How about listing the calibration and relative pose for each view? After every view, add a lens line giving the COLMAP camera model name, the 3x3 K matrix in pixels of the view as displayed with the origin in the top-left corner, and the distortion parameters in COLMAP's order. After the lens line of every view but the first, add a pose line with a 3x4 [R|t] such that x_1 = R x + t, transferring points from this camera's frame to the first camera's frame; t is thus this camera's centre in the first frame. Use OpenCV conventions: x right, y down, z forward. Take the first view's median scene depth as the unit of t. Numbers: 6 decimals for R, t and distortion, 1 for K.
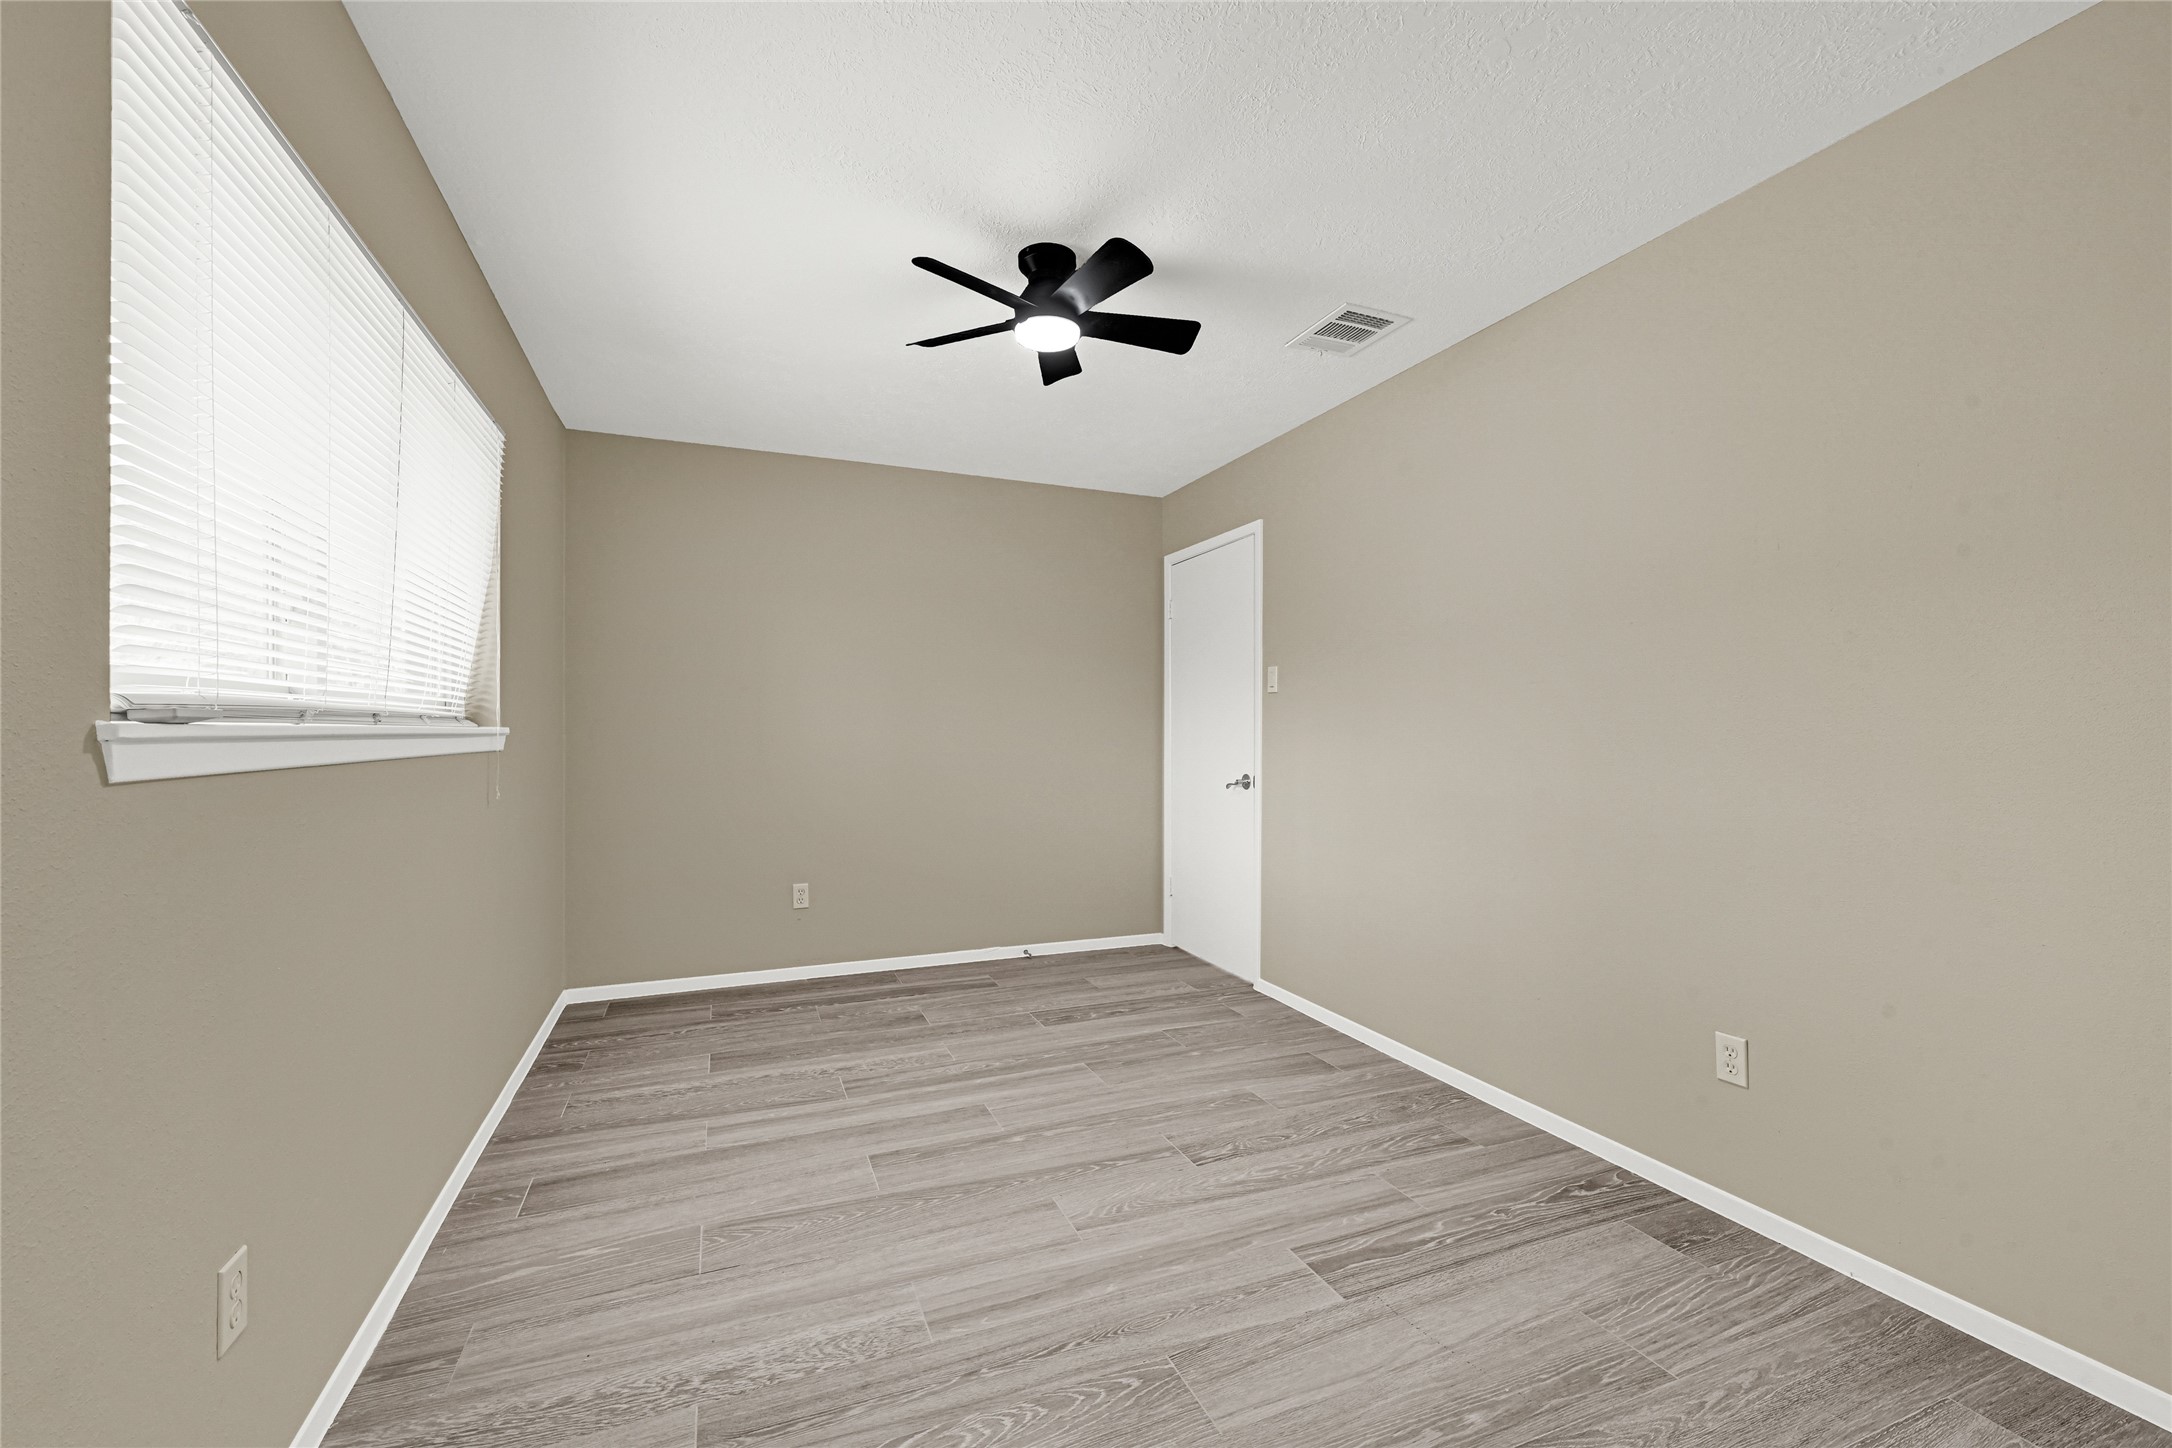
lens RADIAL K [[893.3, 0, 1085.2], [0, 893.3, 725.6], [0, 0, 1]] dist [0.001267, 0.000225]
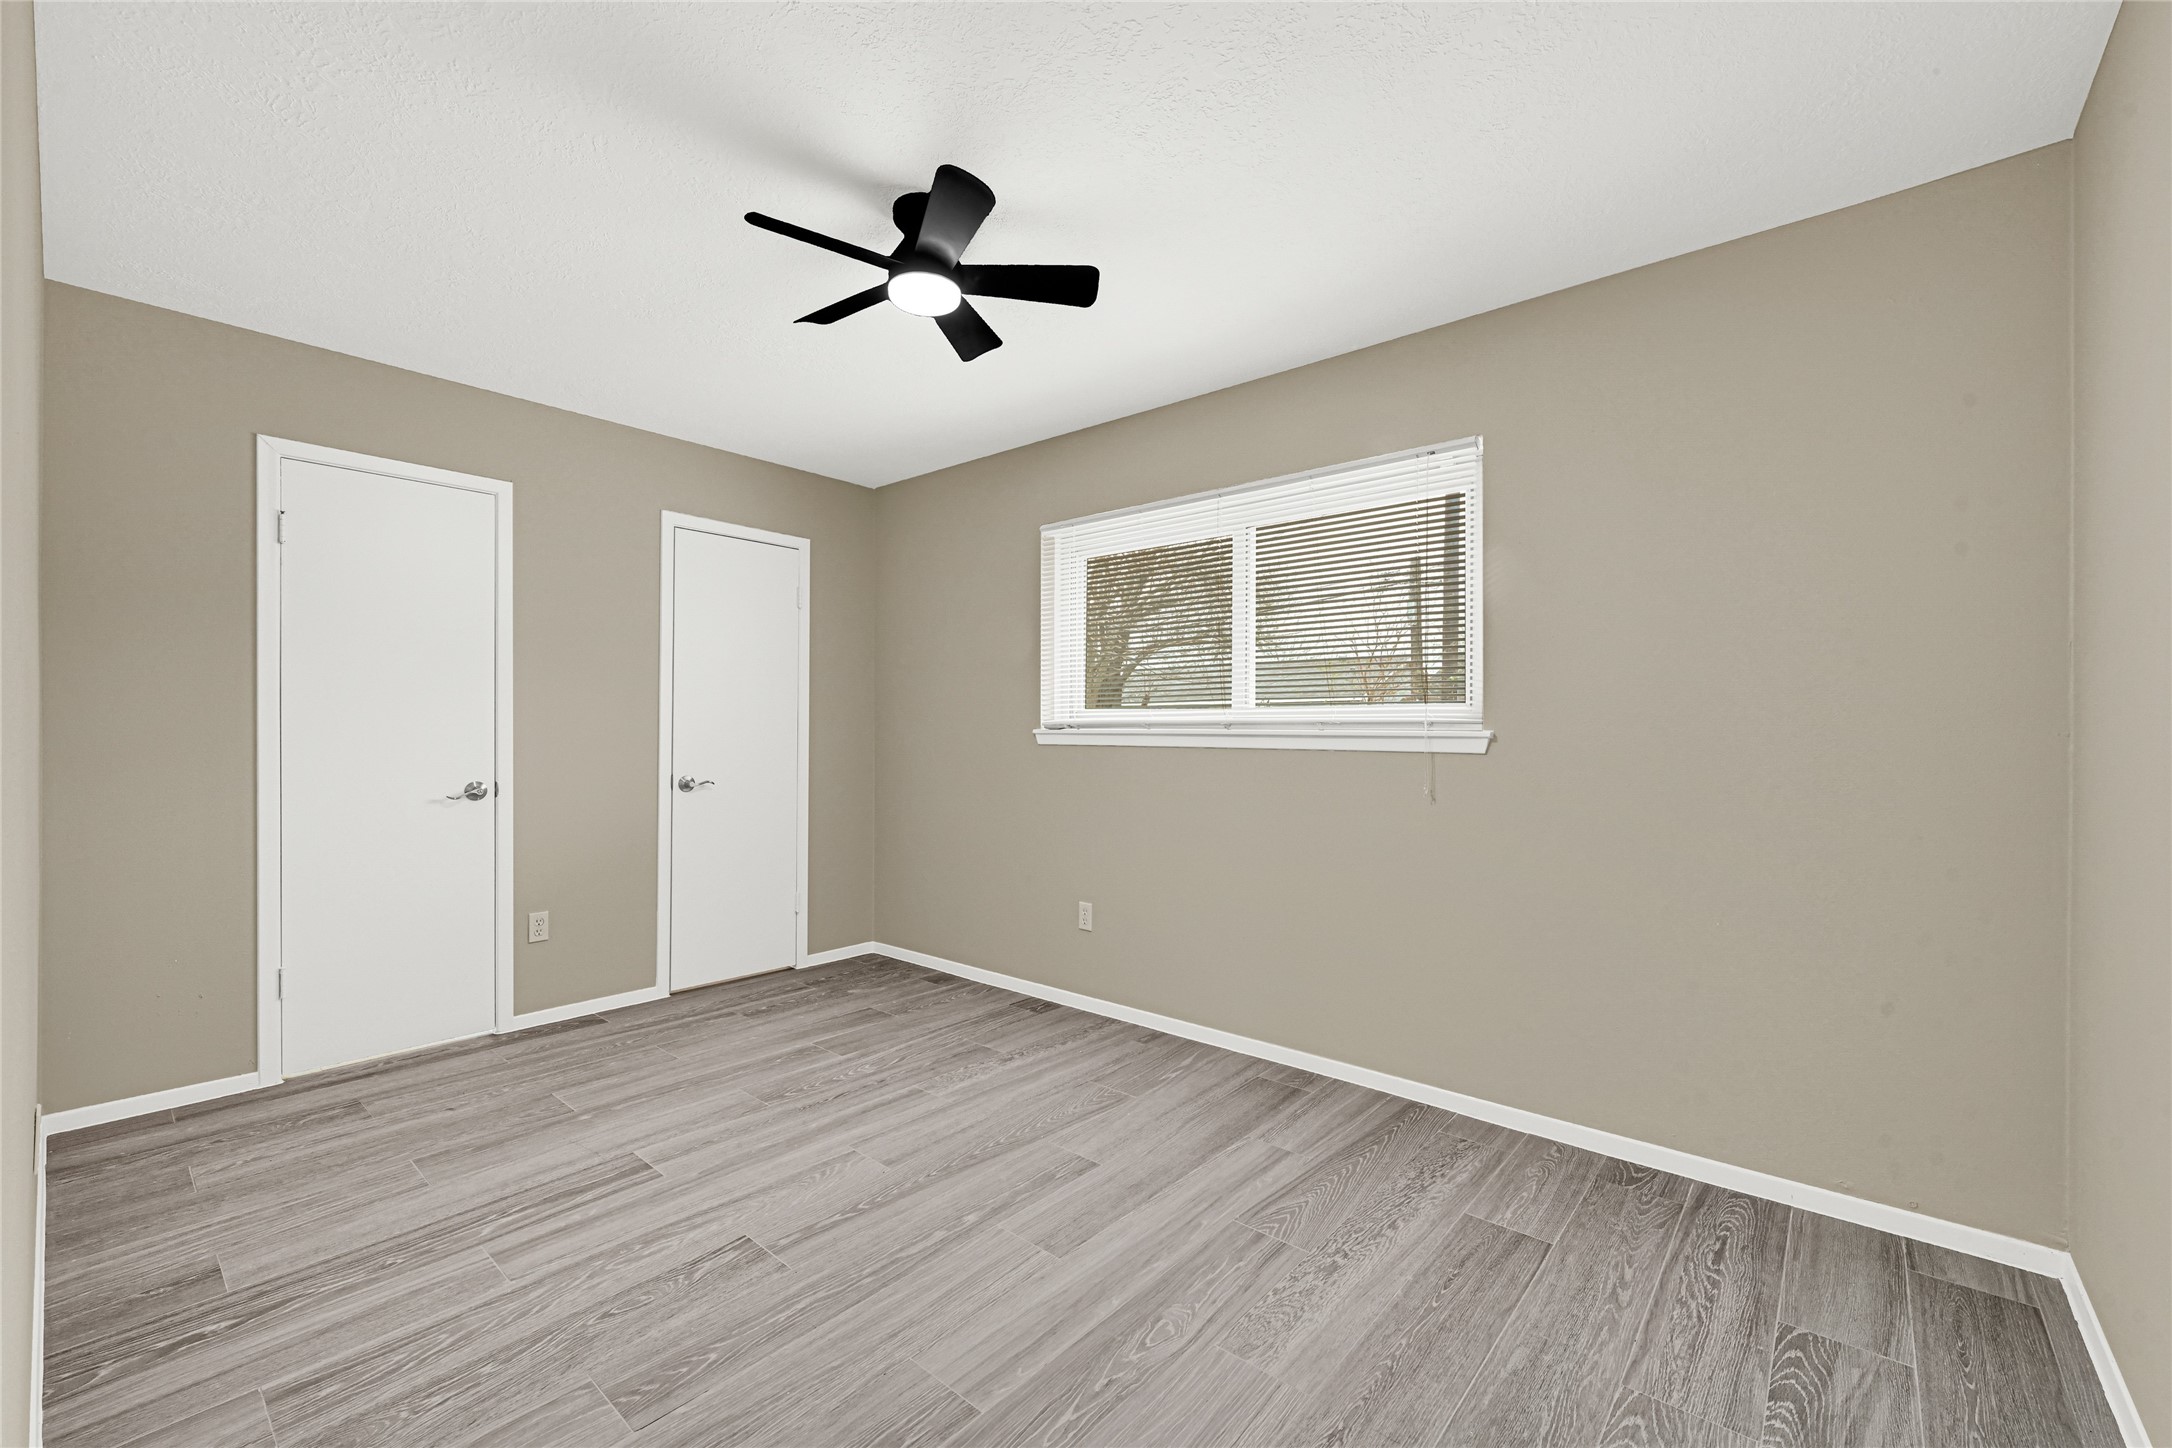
lens RADIAL K [[893.3, 0, 1086.4], [0, 893.3, 730.2], [0, 0, 1]] dist [0.001267, 0.000225]
pose [[-0.891928, -0.003976, -0.452160, 0.231643], [-0.002238, 0.999988, -0.004377, 0.008012], [0.452172, -0.002892, -0.891926, 1.990977]]
